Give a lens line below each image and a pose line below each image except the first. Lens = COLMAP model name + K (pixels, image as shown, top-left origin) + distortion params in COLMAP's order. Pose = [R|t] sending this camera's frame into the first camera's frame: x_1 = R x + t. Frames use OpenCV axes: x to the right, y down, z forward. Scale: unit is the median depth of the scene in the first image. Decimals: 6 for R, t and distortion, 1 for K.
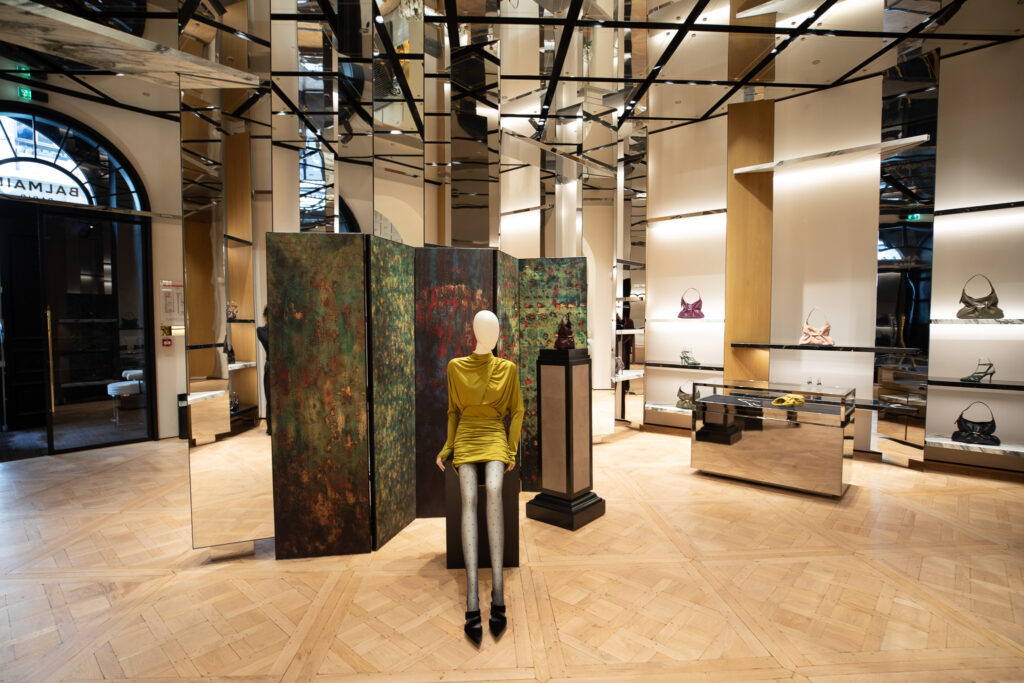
lens RADIAL K [[513.7, 0, 512.0], [0, 513.7, 341.5], [0, 0, 1]] dist [0.000454, 0.000042]
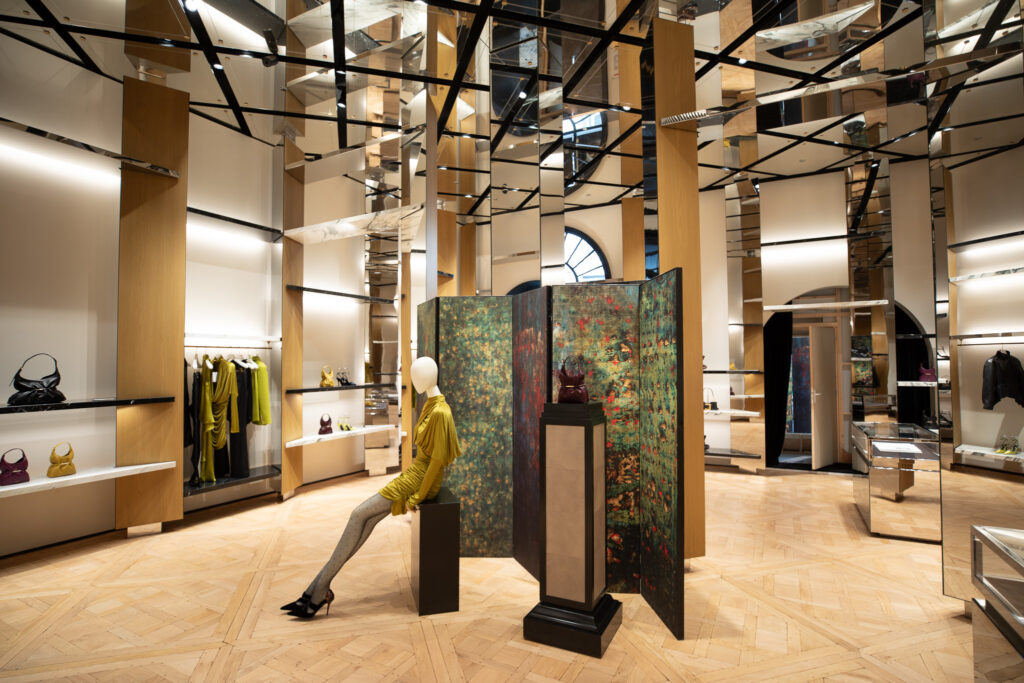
lens RADIAL K [[513.7, 0, 512.0], [0, 513.7, 341.5], [0, 0, 1]] dist [0.000454, 0.000042]
pose [[0.236228, -0.040893, -0.970837, 0.846212], [-0.032790, 0.998210, -0.050025, -0.036488], [0.971144, 0.043651, 0.234464, 0.758648]]
